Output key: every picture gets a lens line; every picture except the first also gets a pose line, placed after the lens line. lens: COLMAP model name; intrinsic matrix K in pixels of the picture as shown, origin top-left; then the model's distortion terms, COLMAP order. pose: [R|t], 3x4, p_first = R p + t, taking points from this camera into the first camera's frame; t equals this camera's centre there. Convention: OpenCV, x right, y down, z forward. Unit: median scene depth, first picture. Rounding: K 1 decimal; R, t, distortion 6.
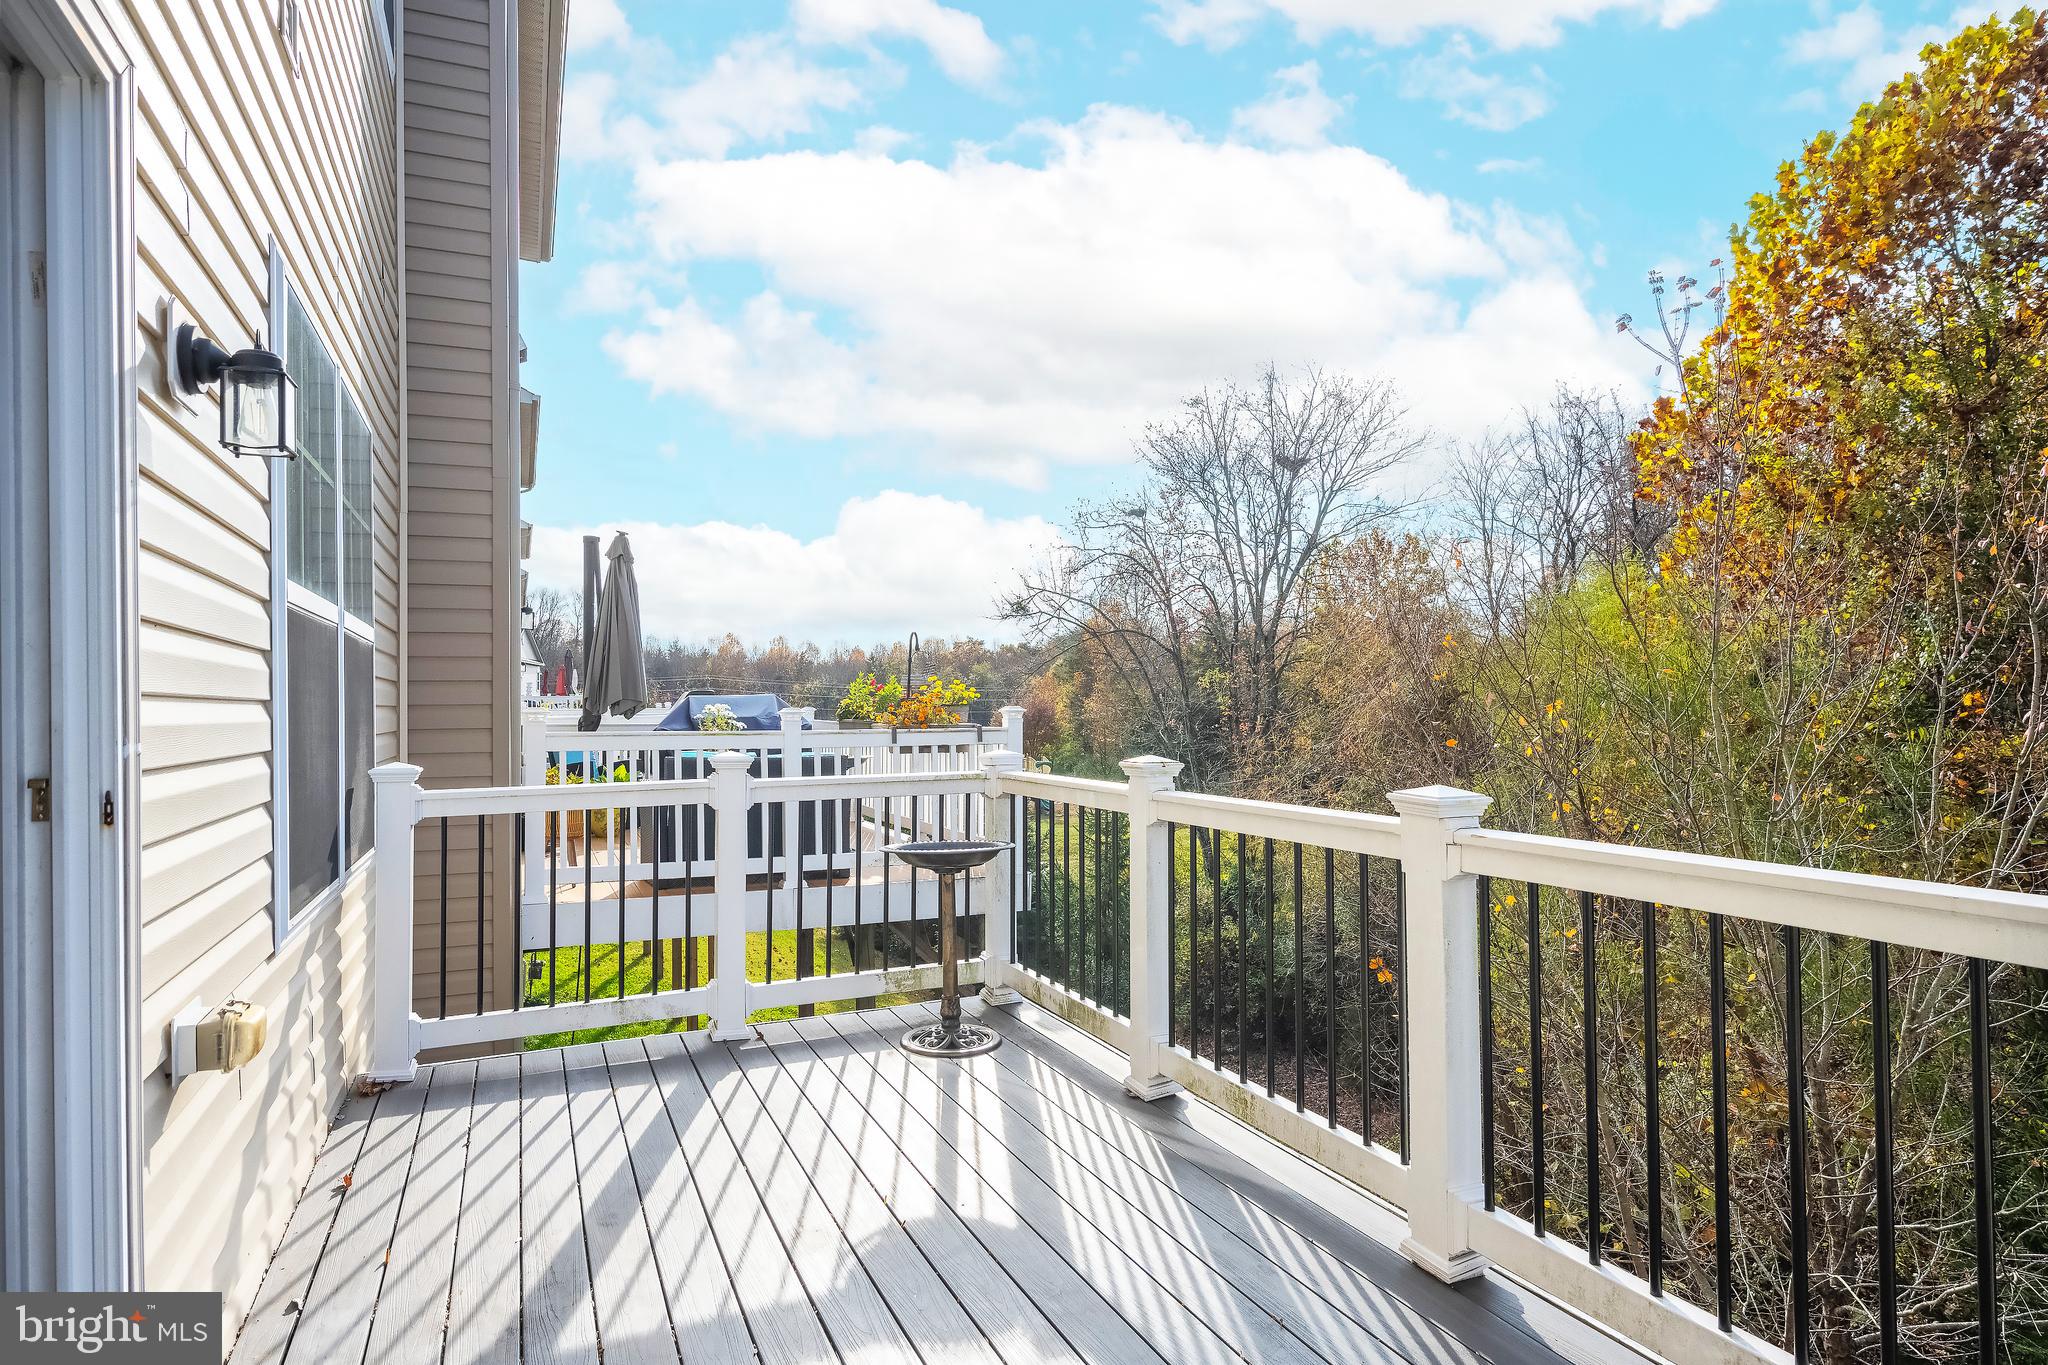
lens RADIAL K [[1129.0, 0, 1024.0], [0, 1129.0, 682.5], [0, 0, 1]] dist [0.001148, 0.000188]
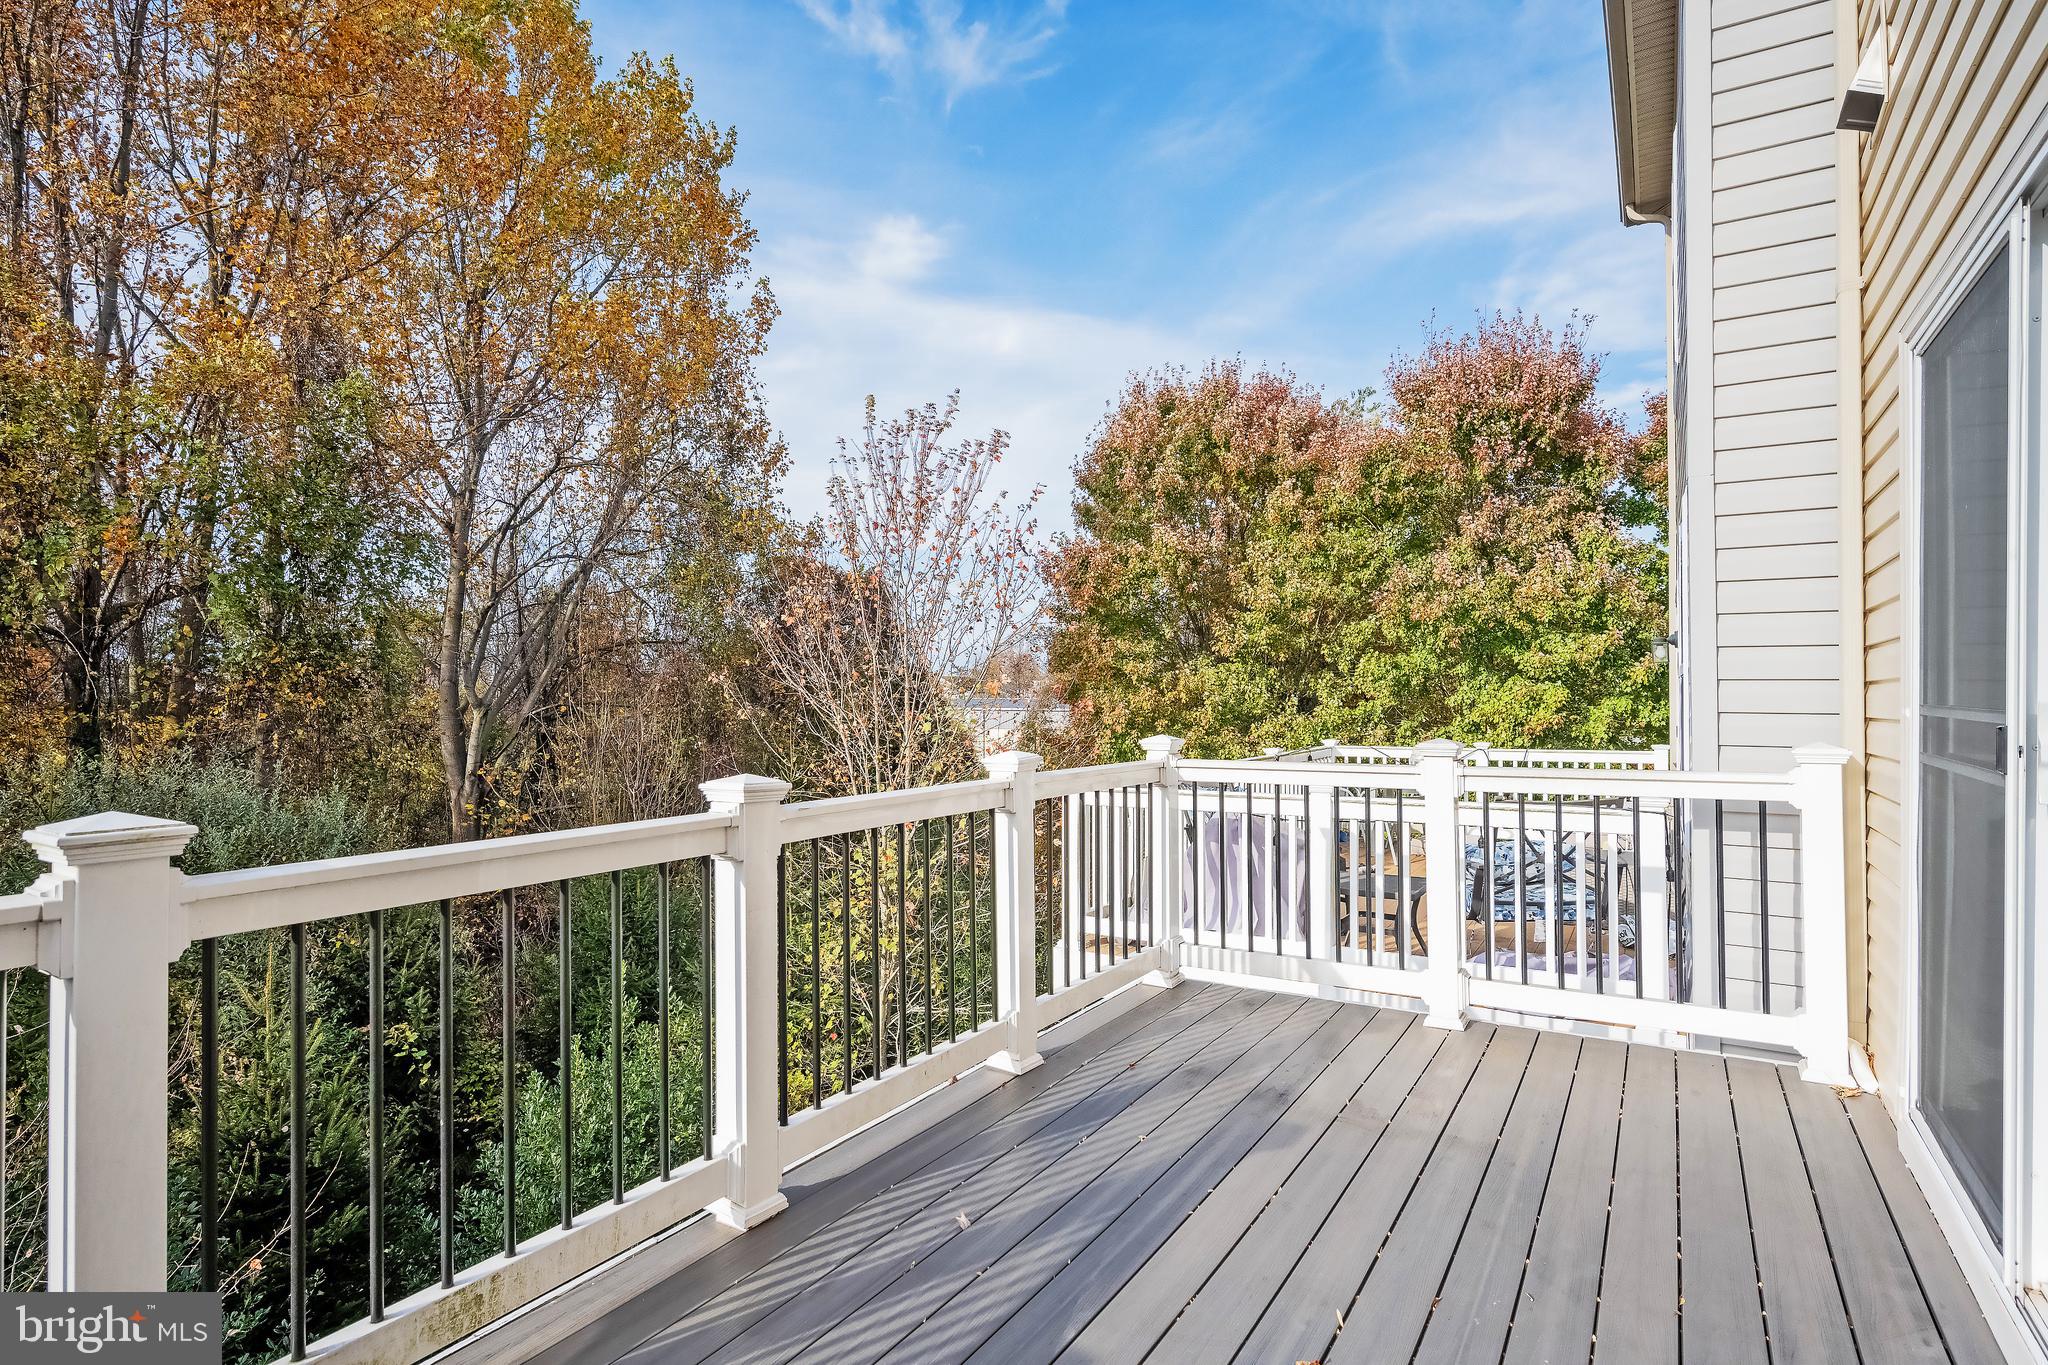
lens RADIAL K [[1129.0, 0, 1024.0], [0, 1129.0, 682.5], [0, 0, 1]] dist [0.001148, 0.000188]
pose [[-0.588603, 0.022589, 0.808107, -0.671391], [-0.002866, 0.999545, -0.030028, 0.034747], [-0.808417, -0.019990, -0.588270, 1.433124]]
